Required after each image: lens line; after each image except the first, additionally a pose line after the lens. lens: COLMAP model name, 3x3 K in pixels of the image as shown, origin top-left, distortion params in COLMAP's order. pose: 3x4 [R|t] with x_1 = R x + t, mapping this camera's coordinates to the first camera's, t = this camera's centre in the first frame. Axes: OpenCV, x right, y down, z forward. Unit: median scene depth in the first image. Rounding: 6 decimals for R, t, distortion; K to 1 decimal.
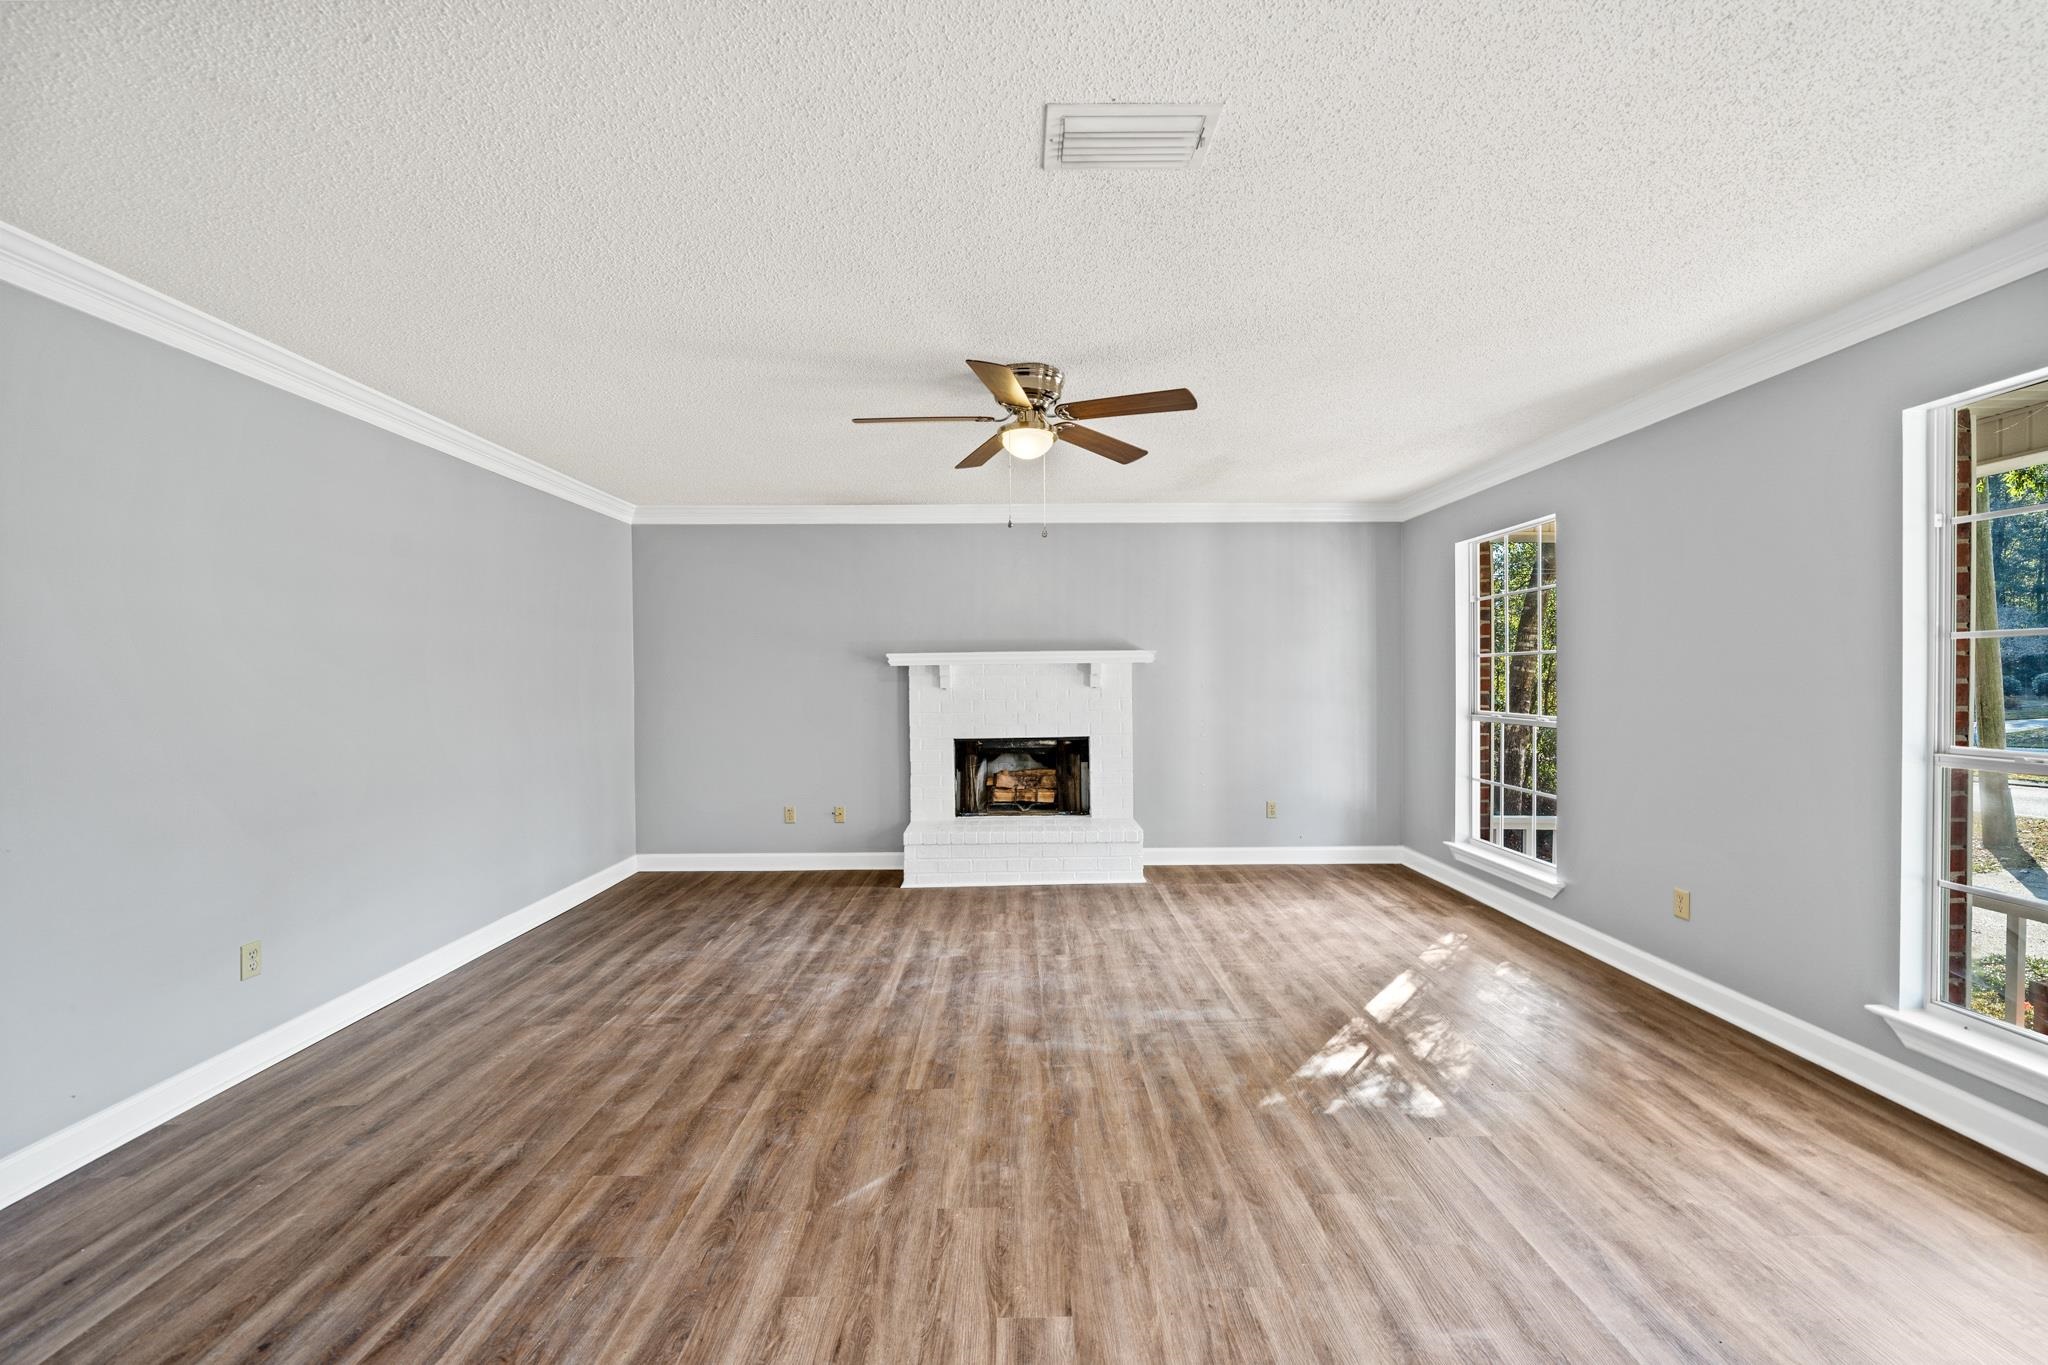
lens RADIAL K [[812.6, 0, 1022.0], [0, 812.6, 683.0], [0, 0, 1]] dist [-0.003556, -0.000009]
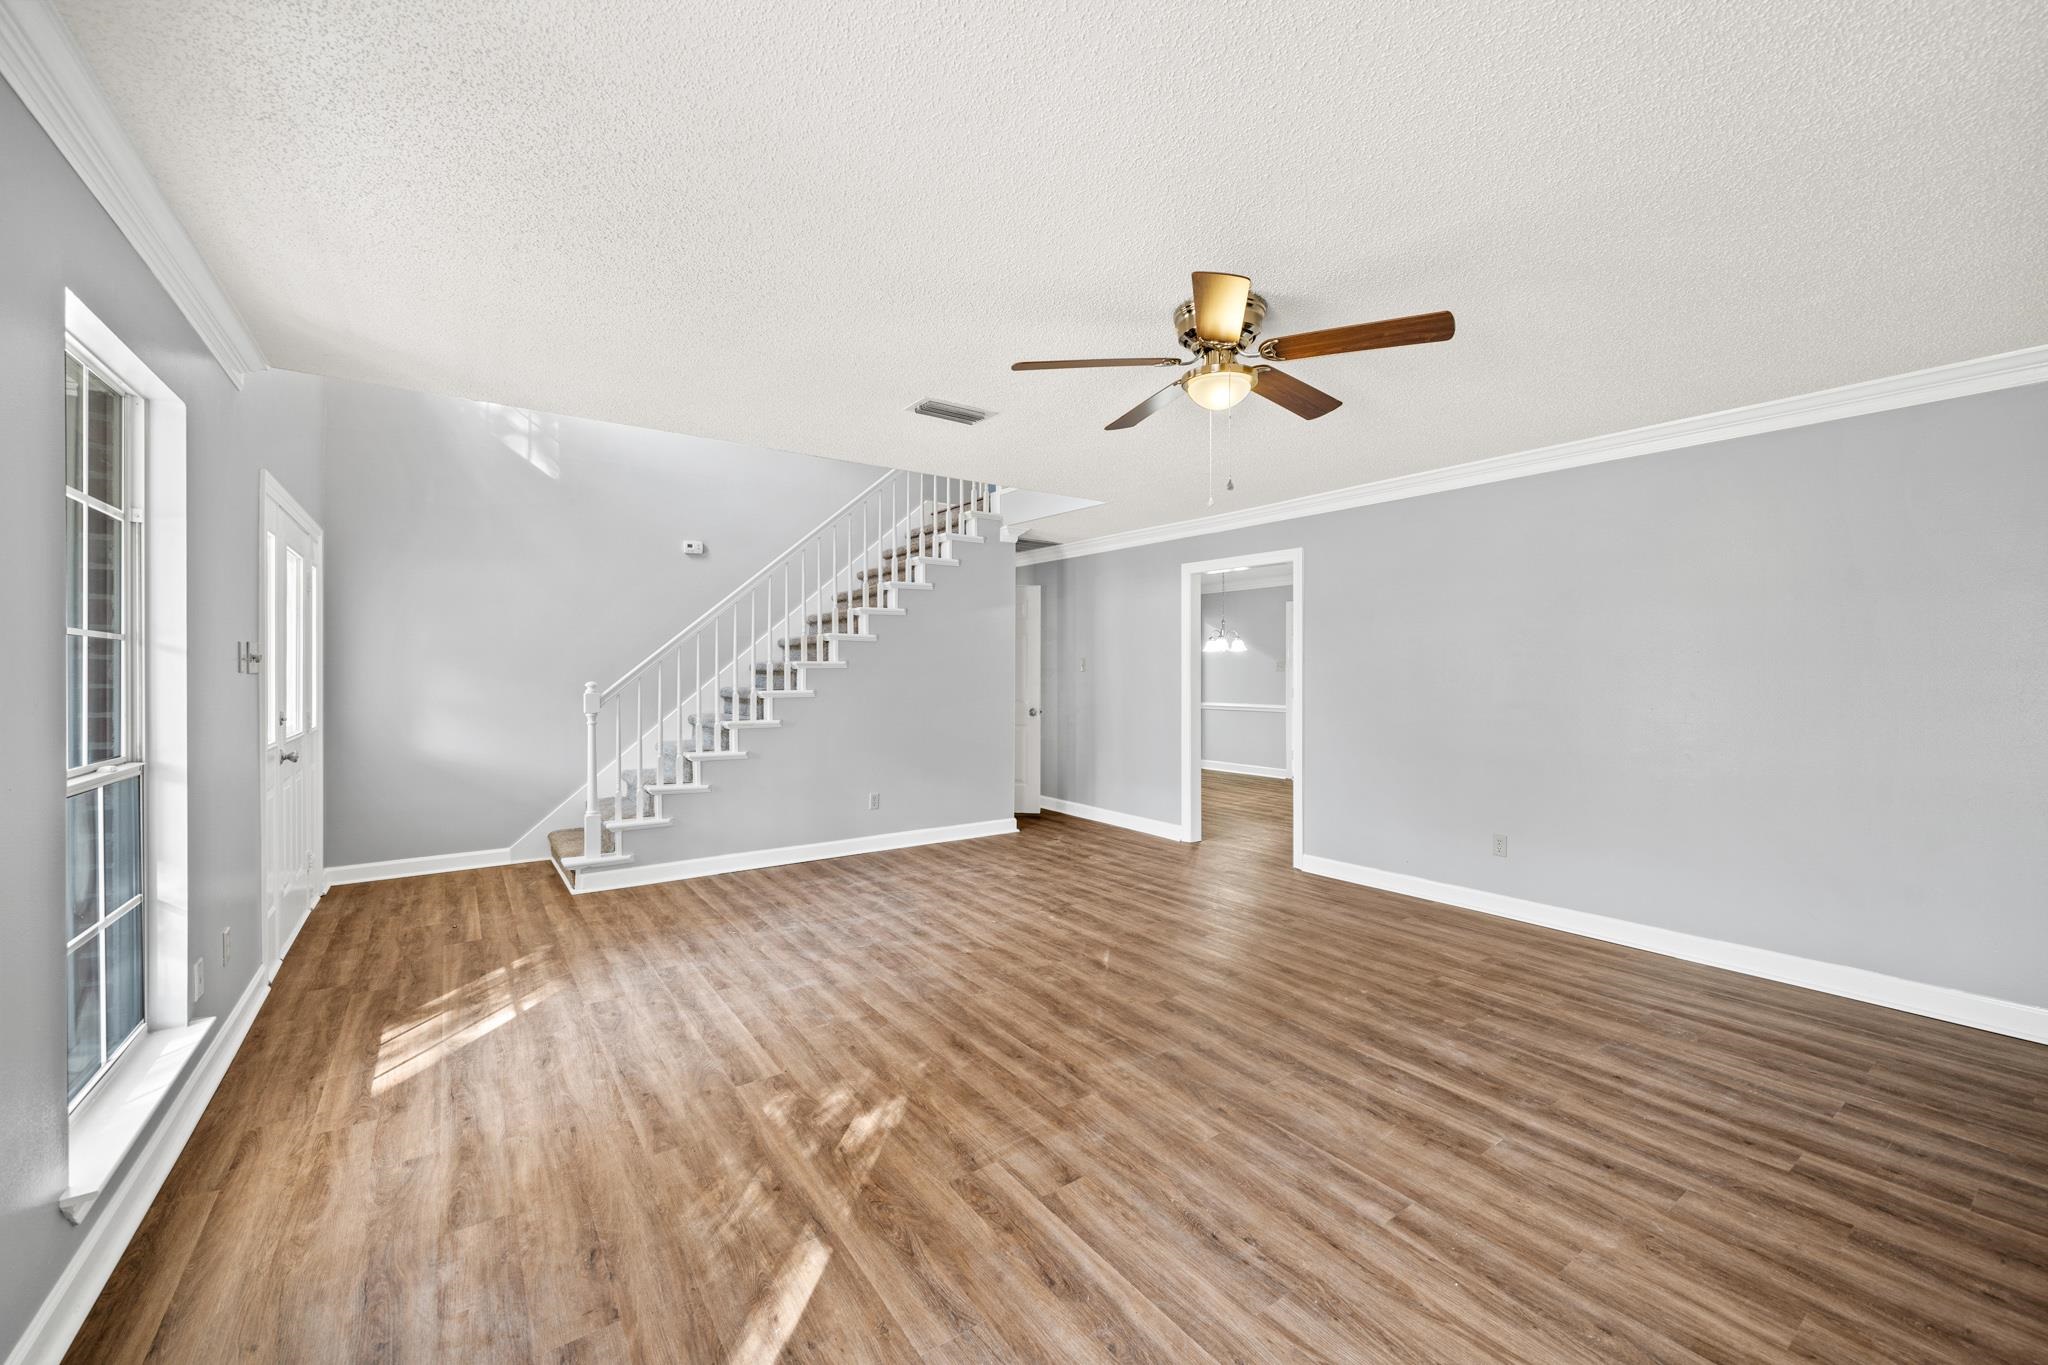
lens RADIAL K [[812.6, 0, 1023.0], [0, 812.6, 676.6], [0, 0, 1]] dist [-0.003556, -0.000009]
pose [[-0.826822, 0.011785, -0.562340, 0.723641], [0.002583, 0.999850, 0.017155, -0.021215], [0.562458, 0.012731, -0.826728, 1.787052]]
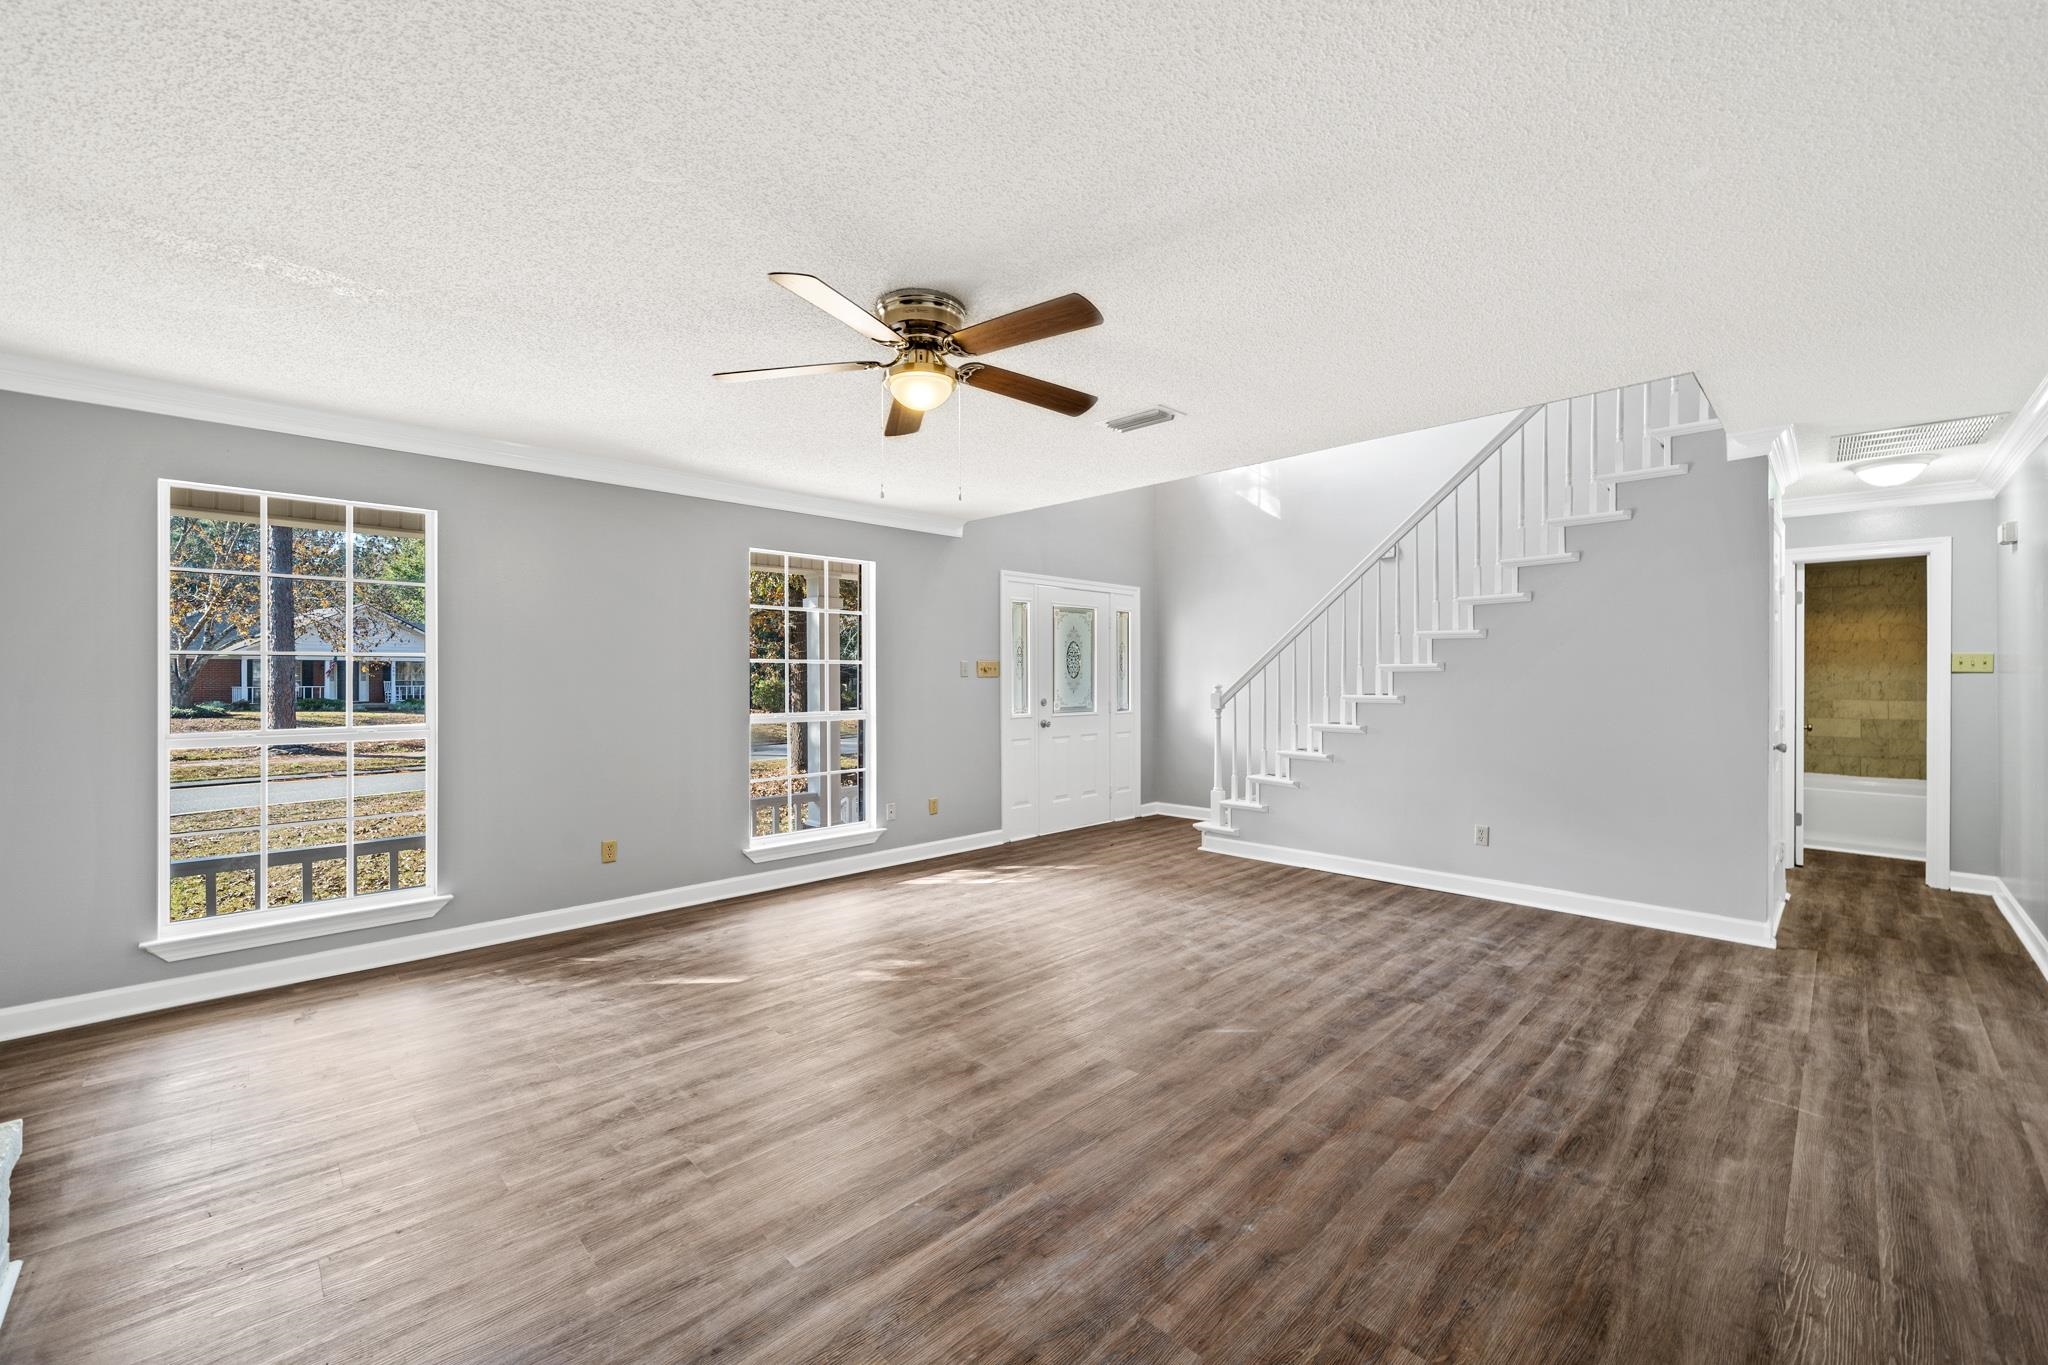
lens RADIAL K [[812.6, 0, 1020.7], [0, 812.6, 675.2], [0, 0, 1]] dist [-0.003556, -0.000009]
pose [[-0.690191, 0.009186, 0.723569, -0.740343], [0.012052, 0.999927, -0.001199, -0.007753], [-0.723527, 0.007892, -0.690251, 1.700836]]
